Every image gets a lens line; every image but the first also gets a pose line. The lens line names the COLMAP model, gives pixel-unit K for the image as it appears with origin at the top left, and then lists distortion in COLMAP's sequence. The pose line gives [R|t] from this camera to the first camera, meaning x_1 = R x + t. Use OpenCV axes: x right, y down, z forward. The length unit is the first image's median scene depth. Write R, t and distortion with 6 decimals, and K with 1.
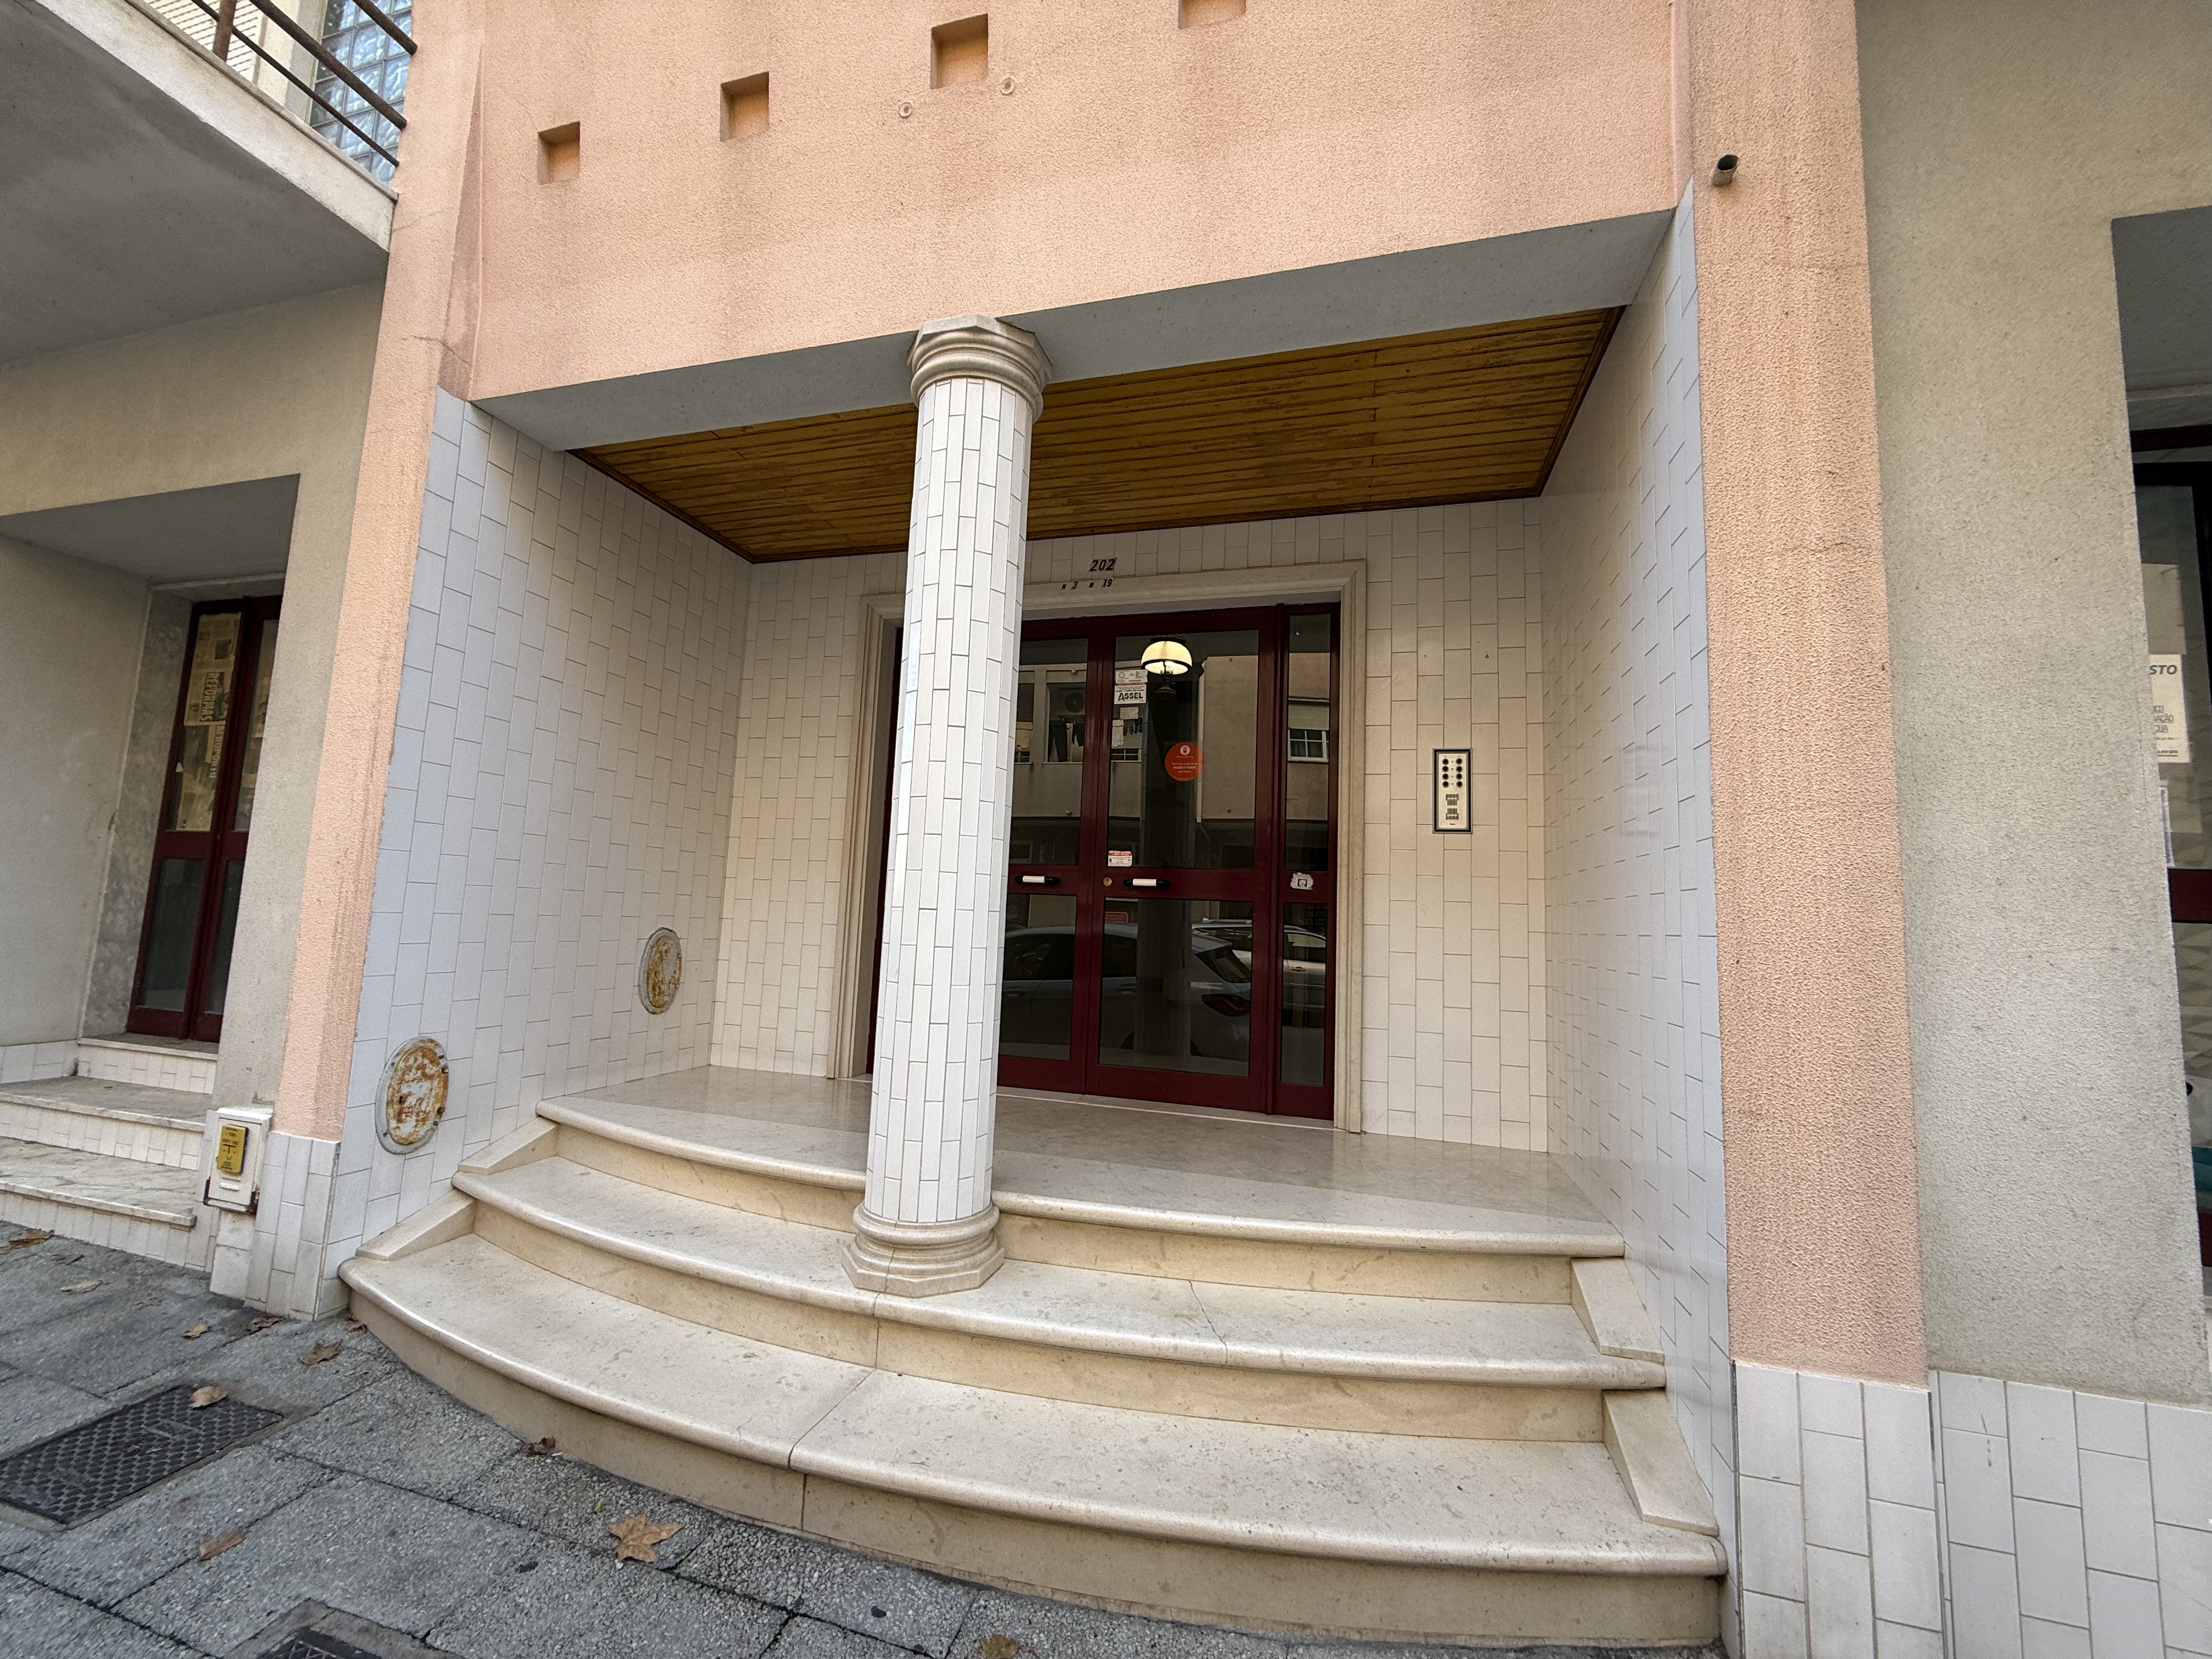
lens RADIAL K [[884.9, 0, 1094.0], [0, 884.9, 826.2], [0, 0, 1]] dist [0.002083, -0.000155]
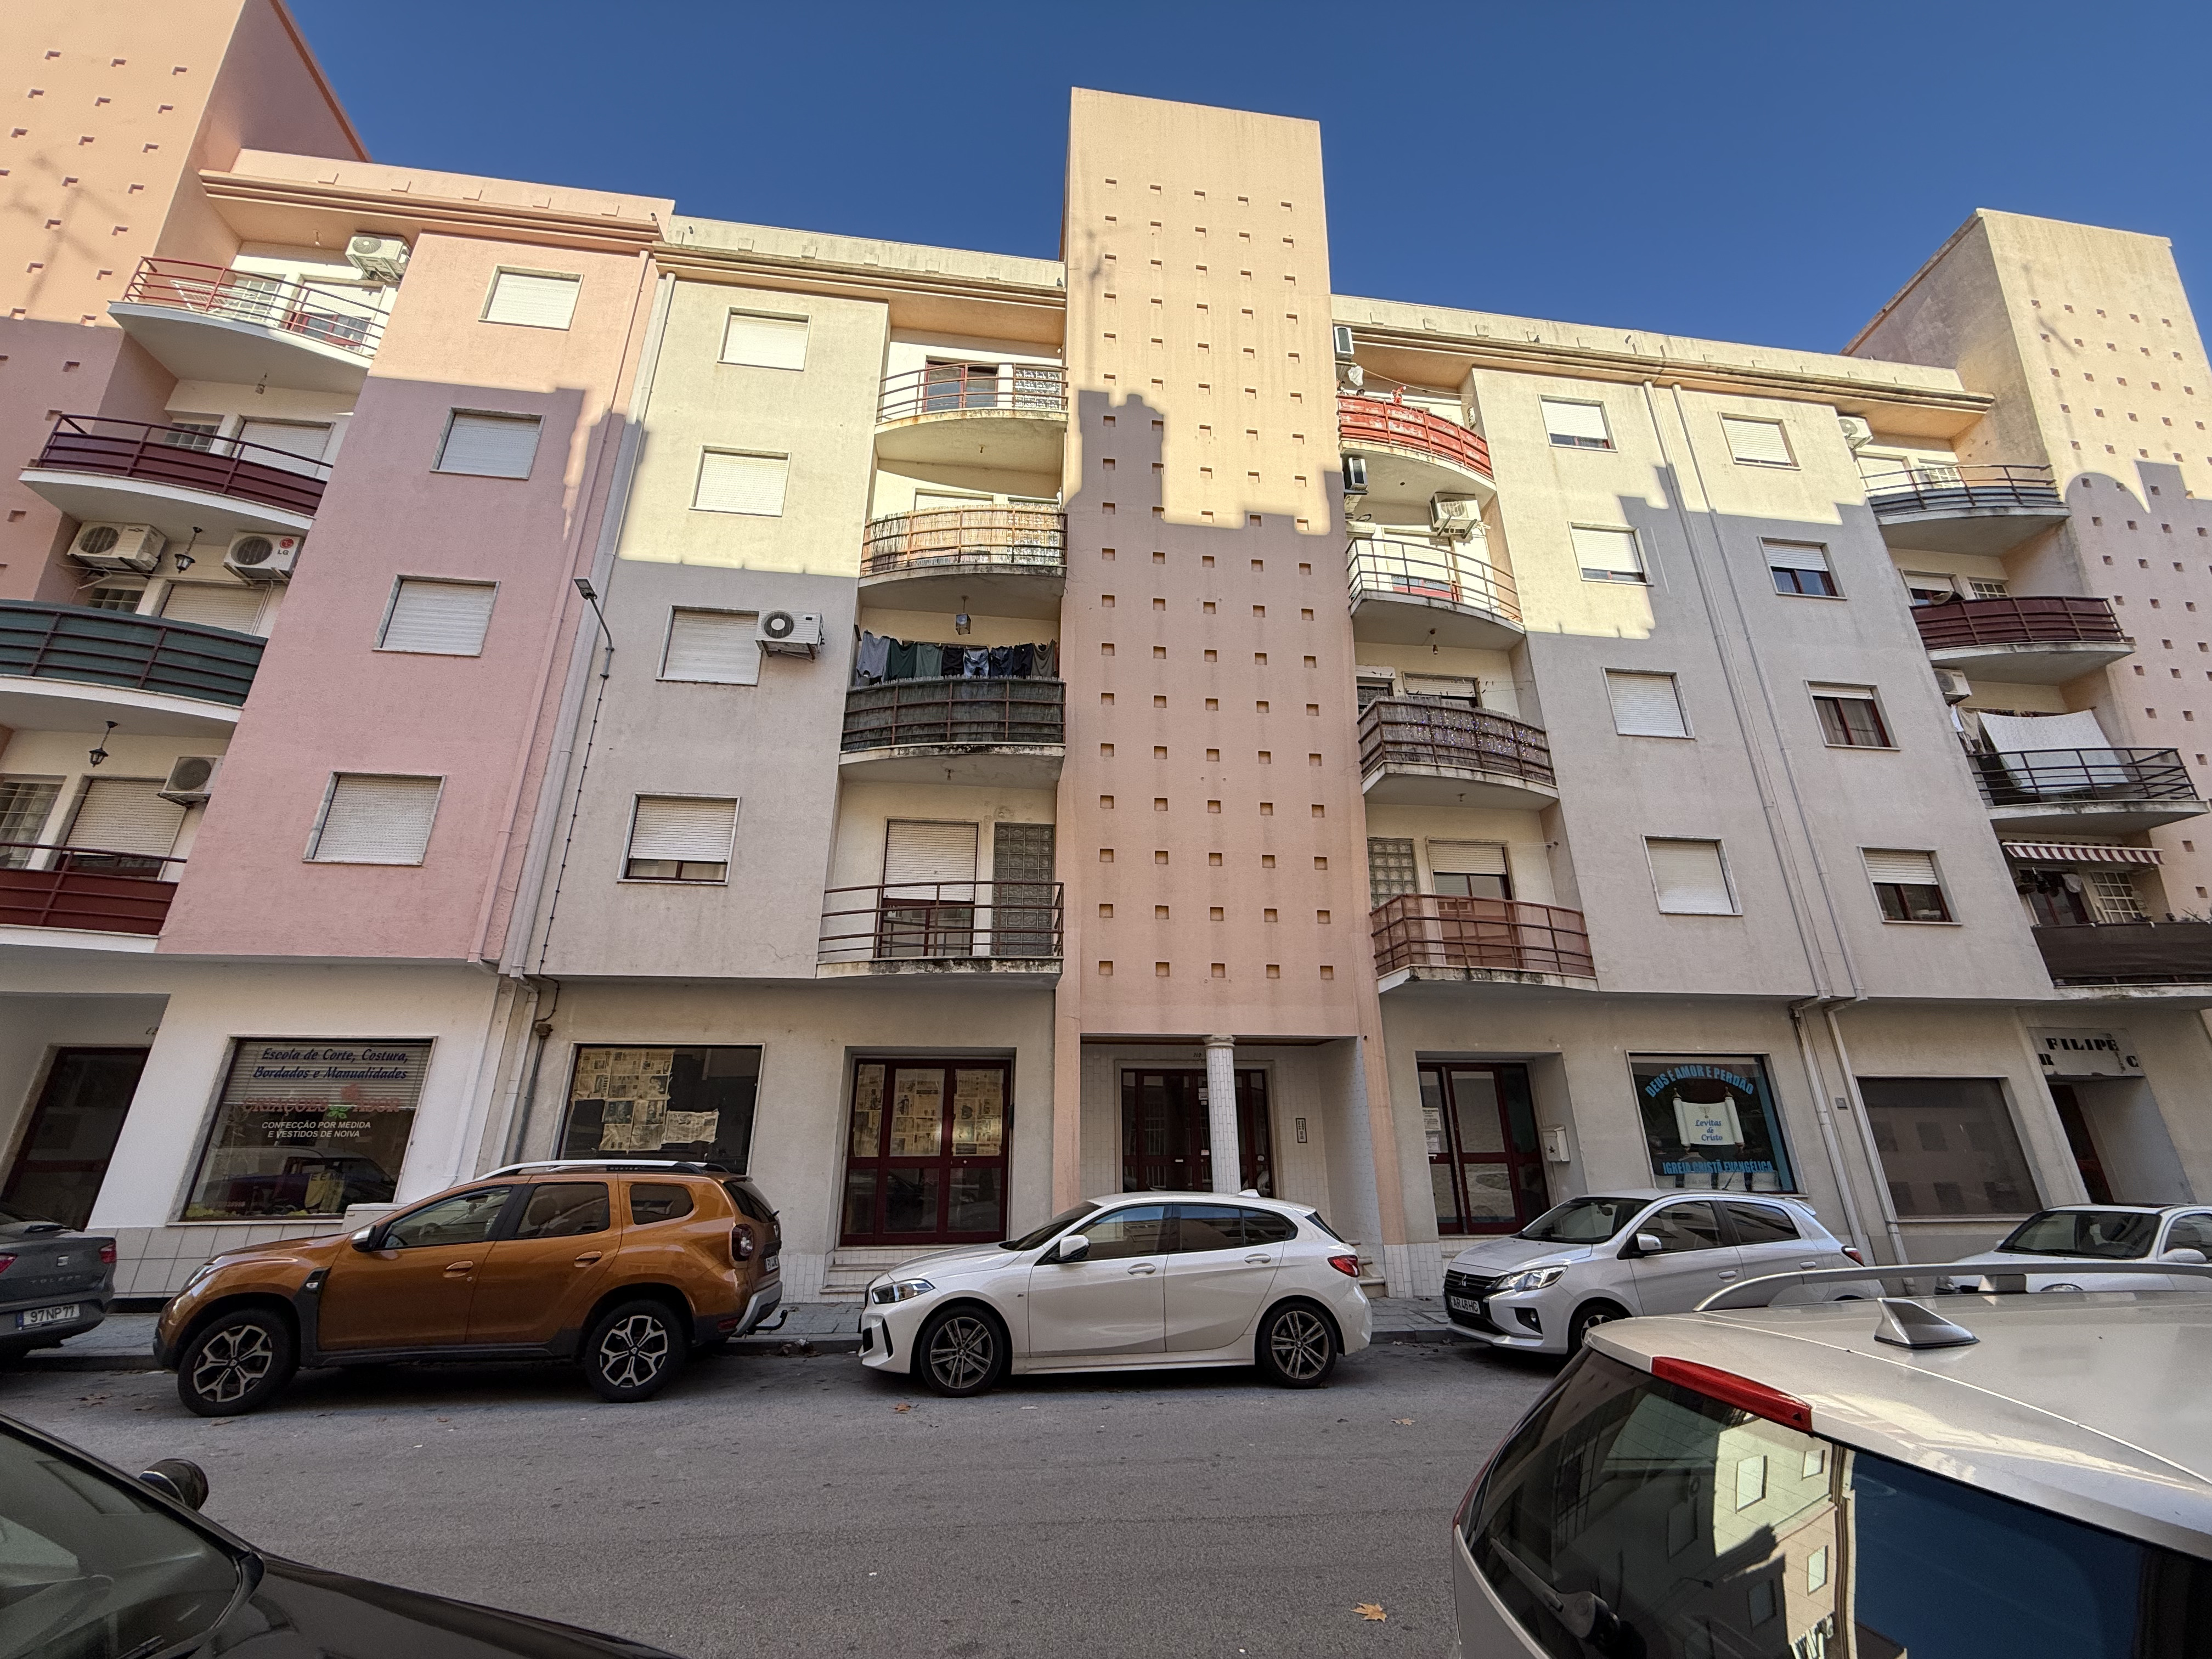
lens RADIAL K [[884.9, 0, 1111.2], [0, 884.9, 827.1], [0, 0, 1]] dist [0.002083, -0.000155]
pose [[0.914407, 0.096772, 0.393060, -2.490555], [0.001841, 0.970000, -0.243099, -0.494123], [-0.404793, 0.223014, 0.886796, -2.919252]]
